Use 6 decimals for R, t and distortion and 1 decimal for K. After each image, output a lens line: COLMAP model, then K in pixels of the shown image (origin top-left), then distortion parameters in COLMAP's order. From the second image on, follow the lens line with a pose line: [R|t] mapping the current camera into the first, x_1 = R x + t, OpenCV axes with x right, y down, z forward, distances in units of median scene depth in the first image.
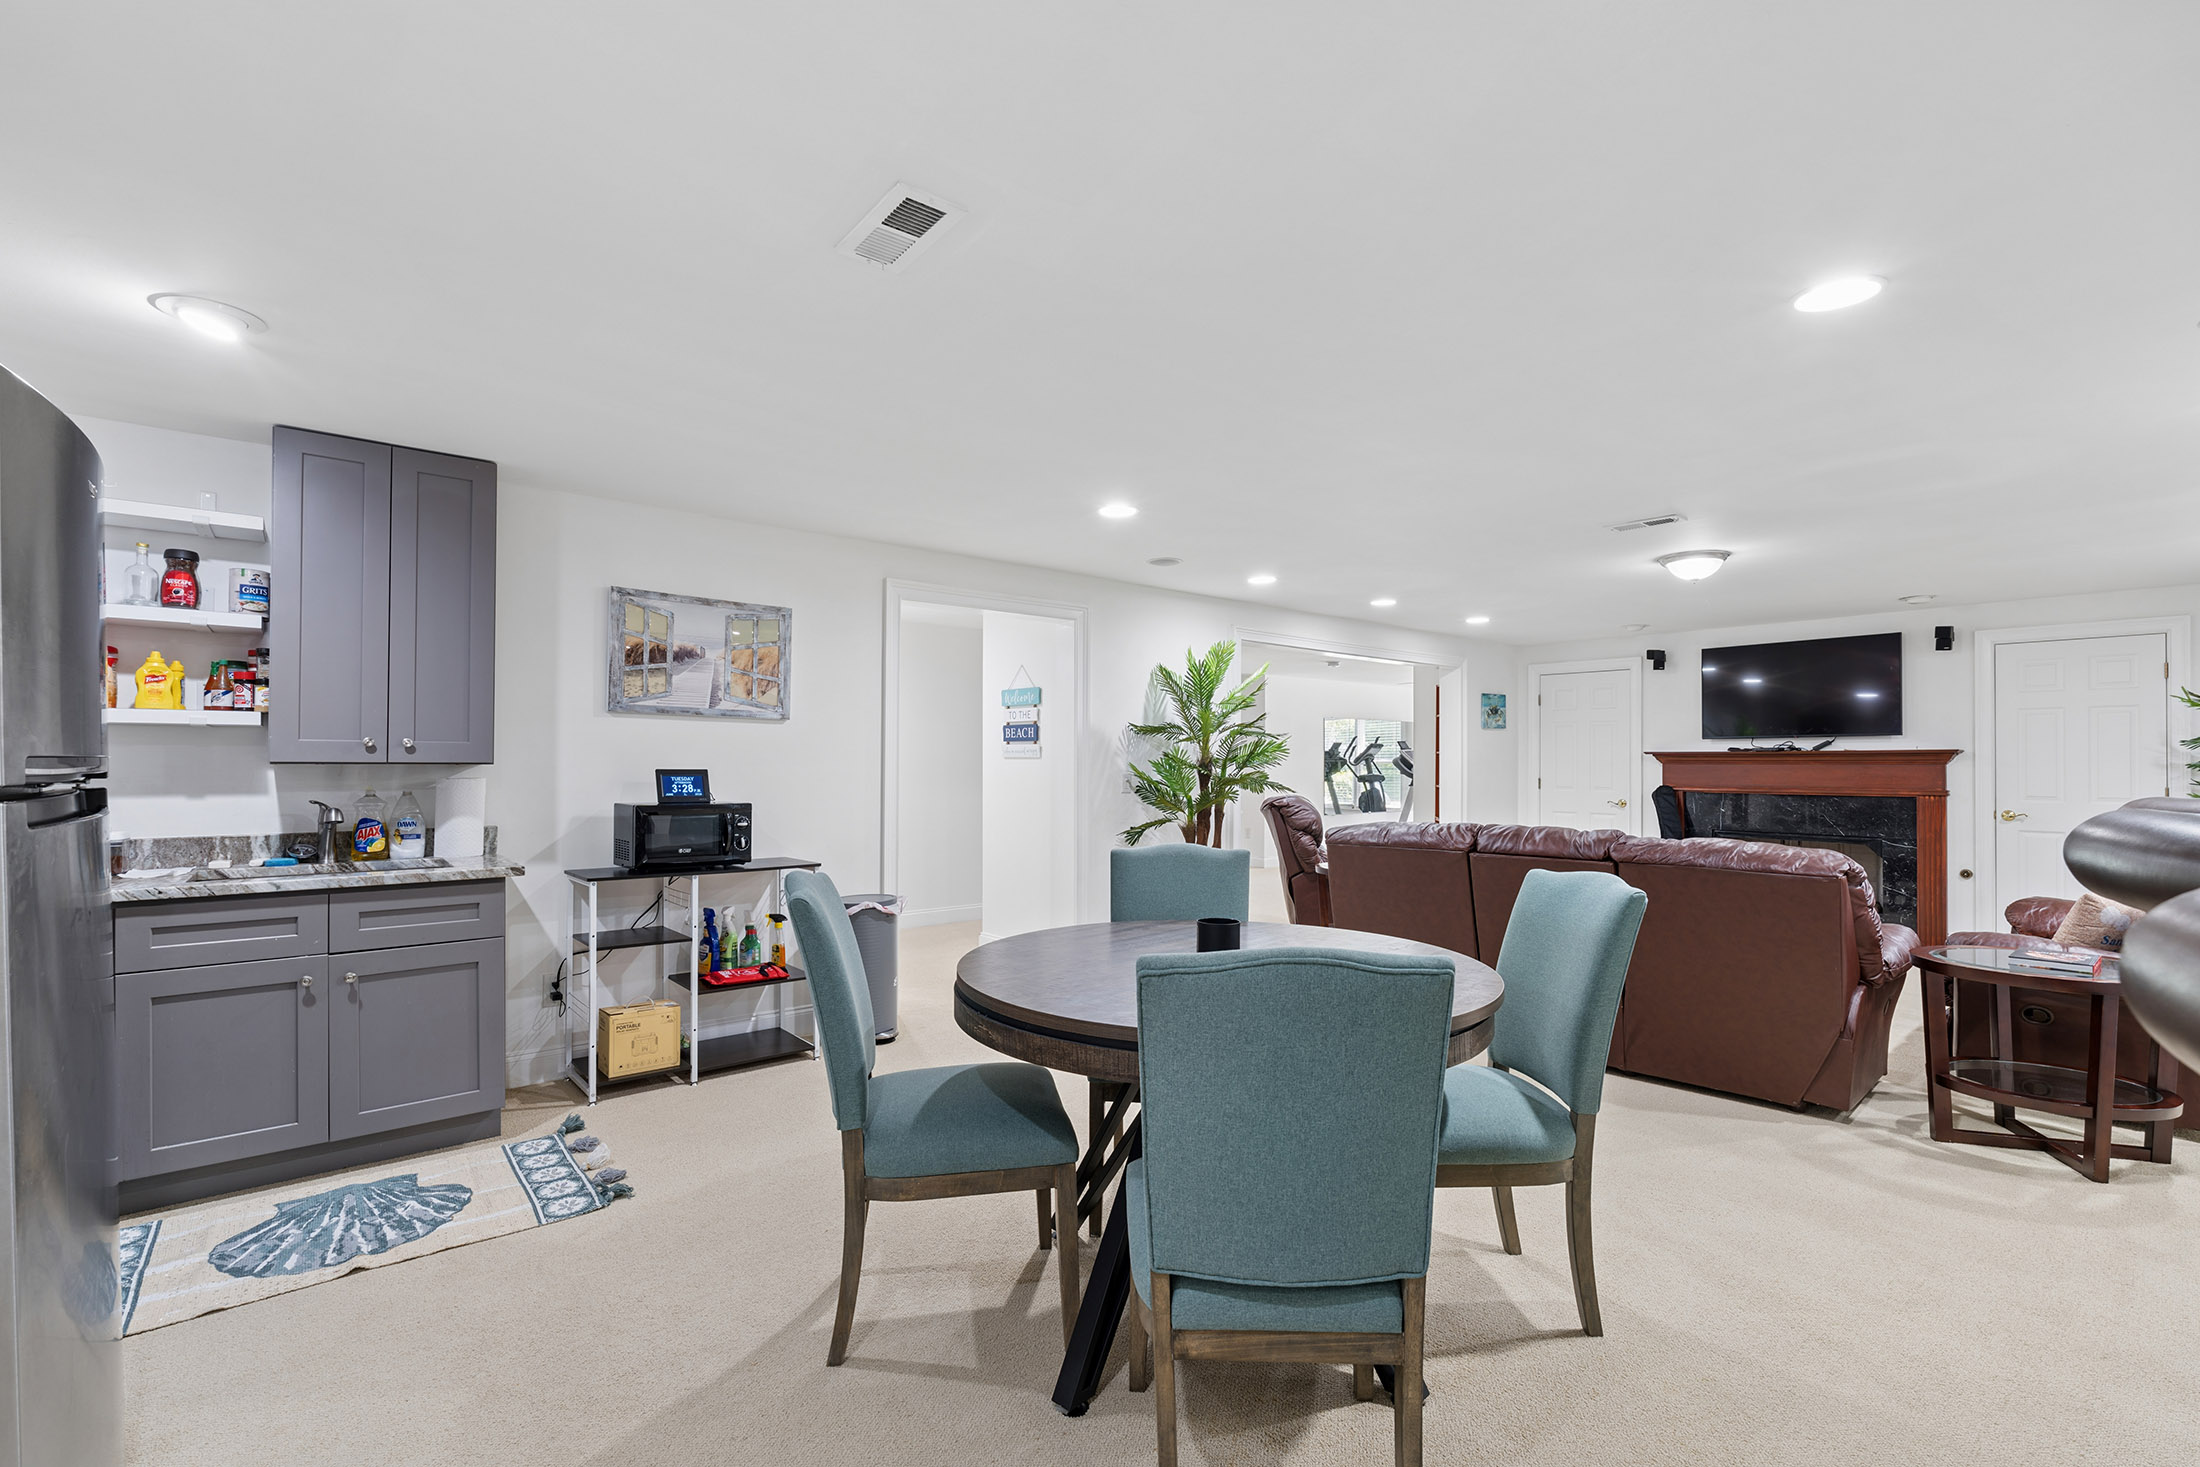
lens RADIAL K [[961.4, 0, 1099.2], [0, 961.4, 742.6], [0, 0, 1]] dist [-0.005967, 0.000423]
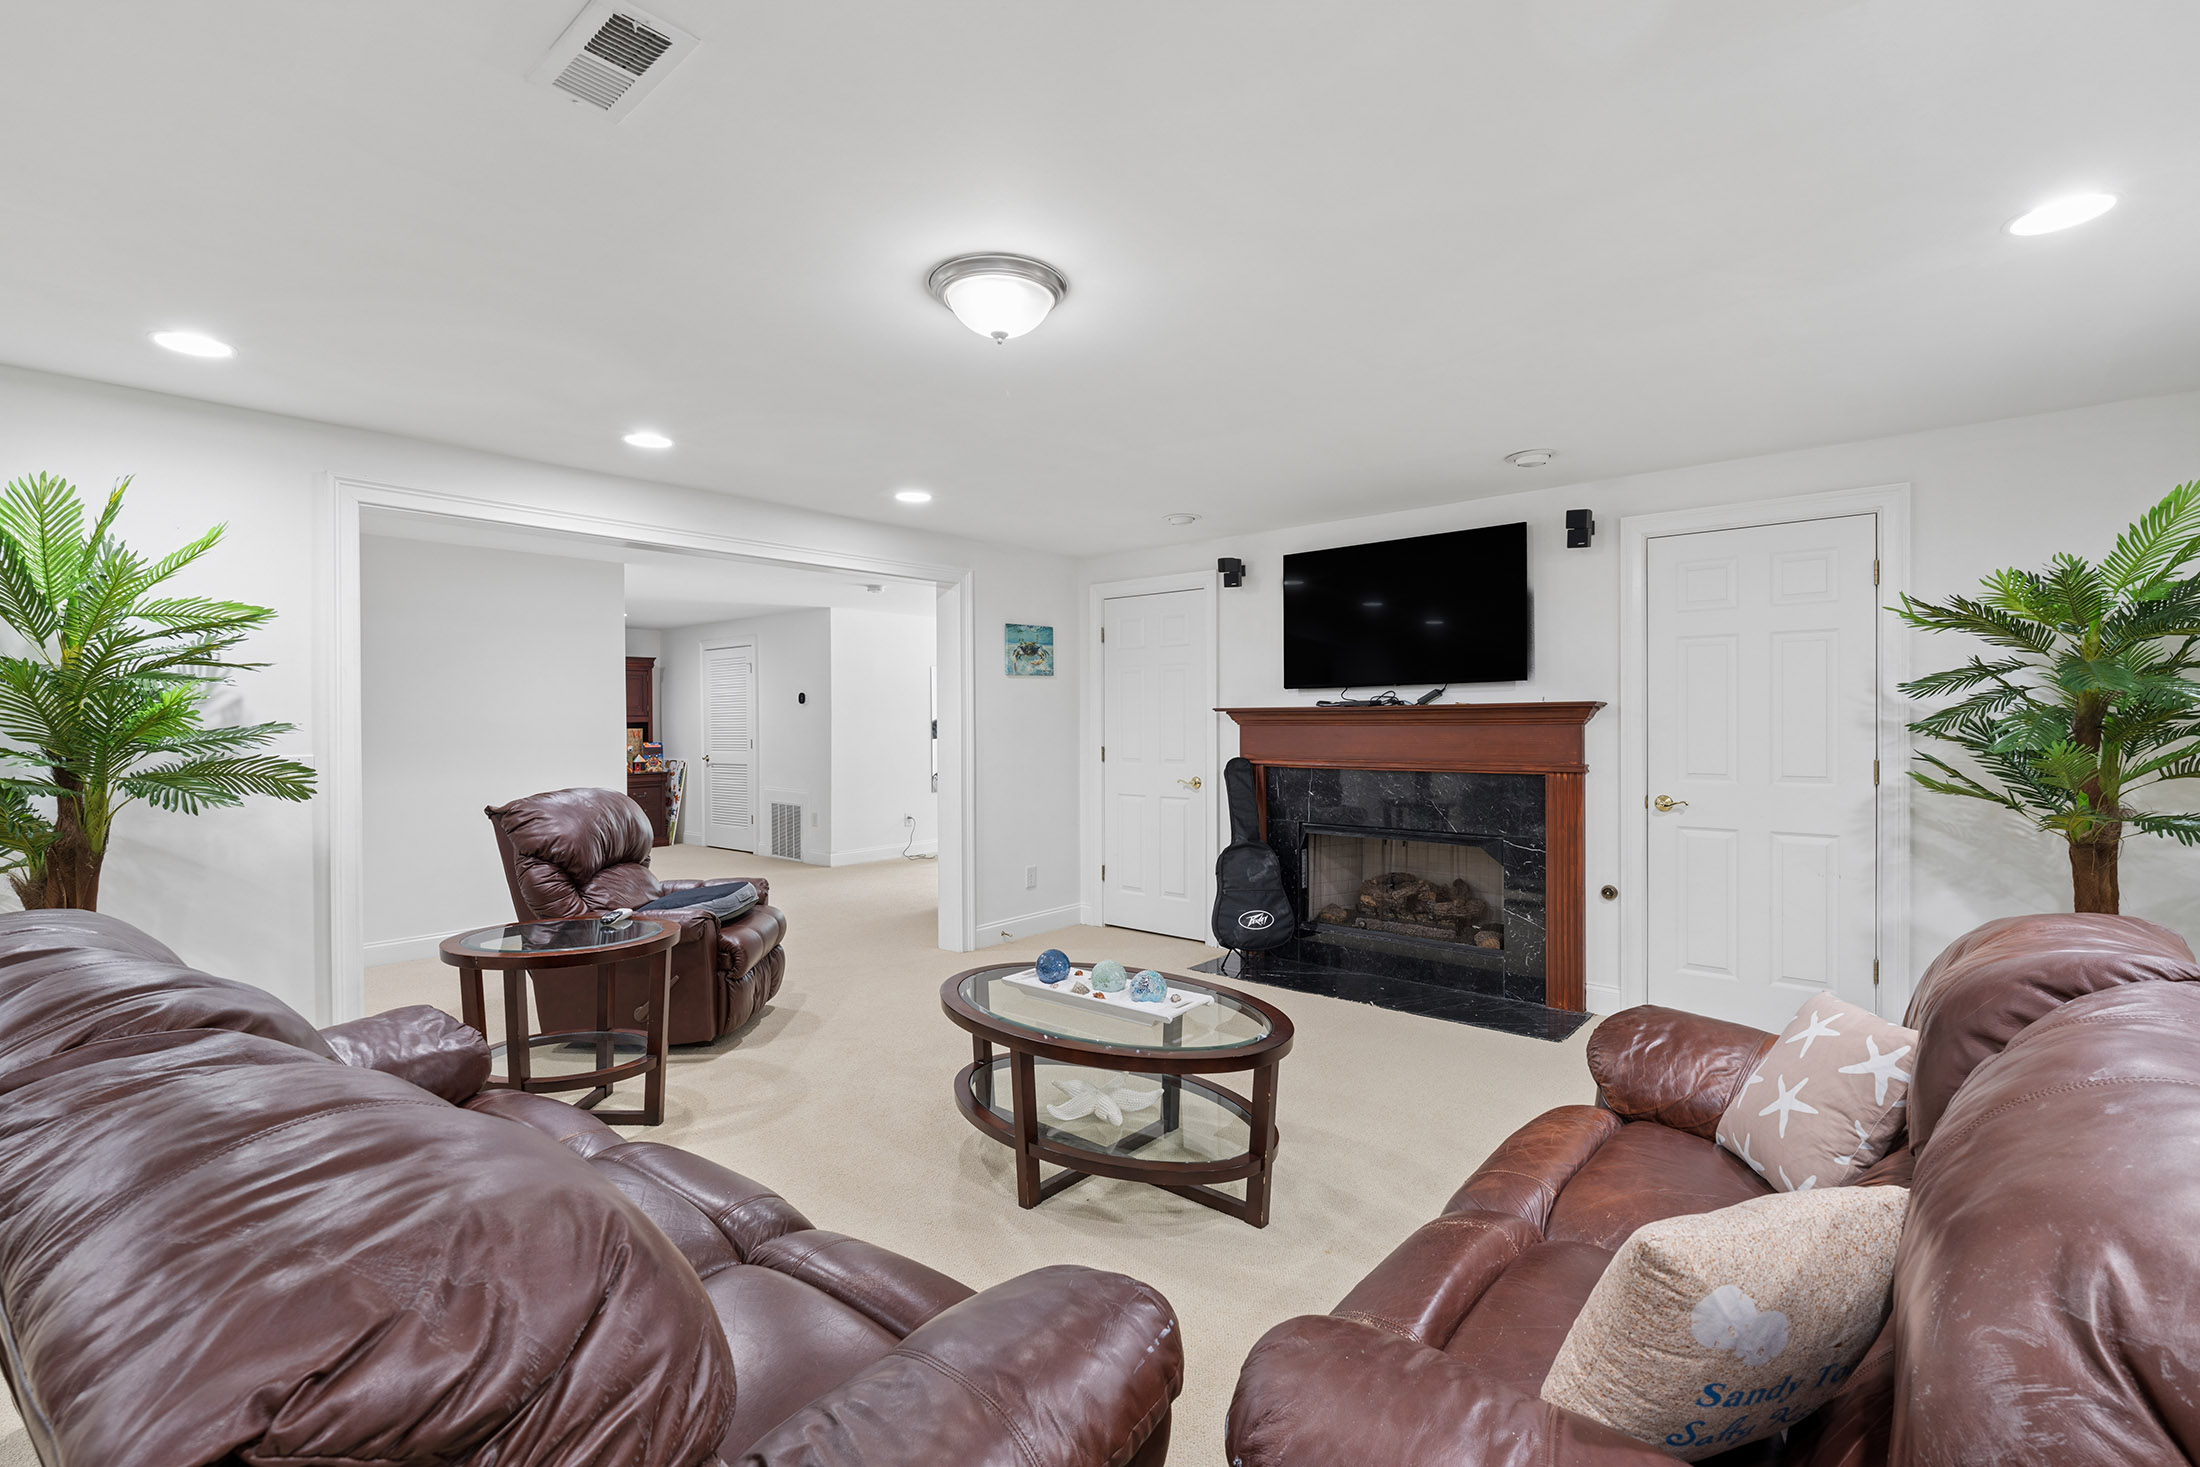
lens RADIAL K [[961.4, 0, 1102.0], [0, 961.4, 717.7], [0, 0, 1]] dist [-0.005967, 0.000423]
pose [[0.985683, -0.009957, 0.168313, 0.426738], [0.006886, 0.999799, 0.018818, 0.003337], [-0.168467, -0.017389, 0.985554, 0.388621]]
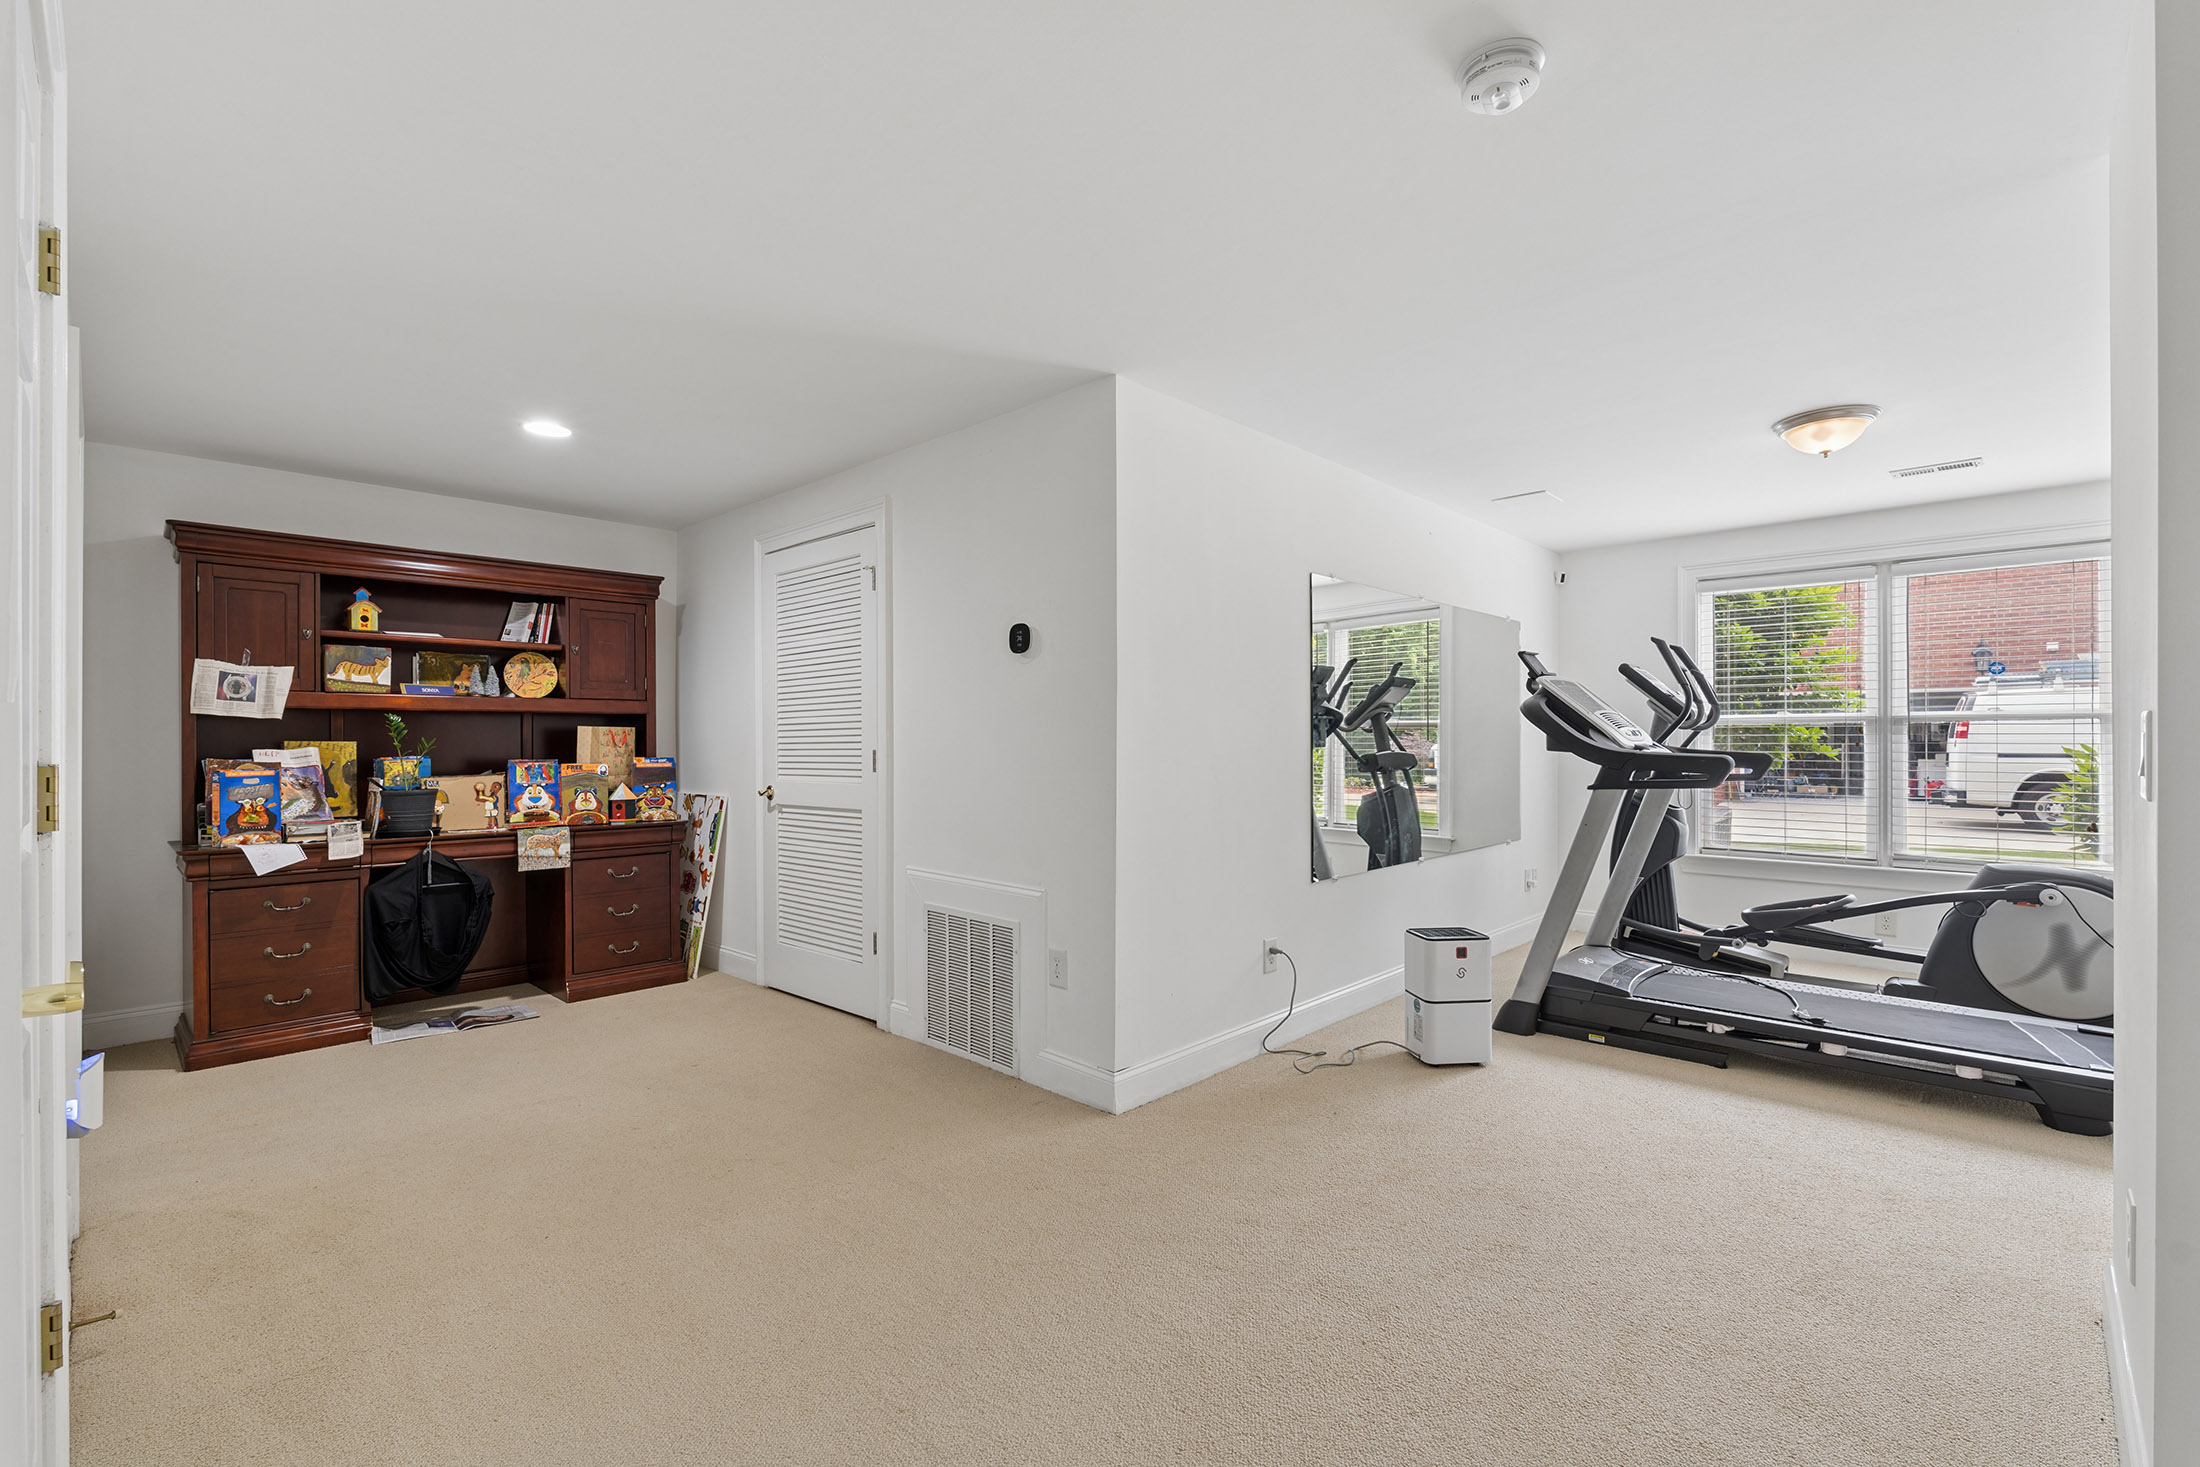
lens RADIAL K [[961.4, 0, 1101.2], [0, 961.4, 739.8], [0, 0, 1]] dist [-0.005967, 0.000423]
pose [[0.993496, -0.005203, 0.113744, 0.238909], [0.003171, 0.999832, 0.018036, 0.039538], [-0.113819, -0.017558, 0.993346, 1.217289]]
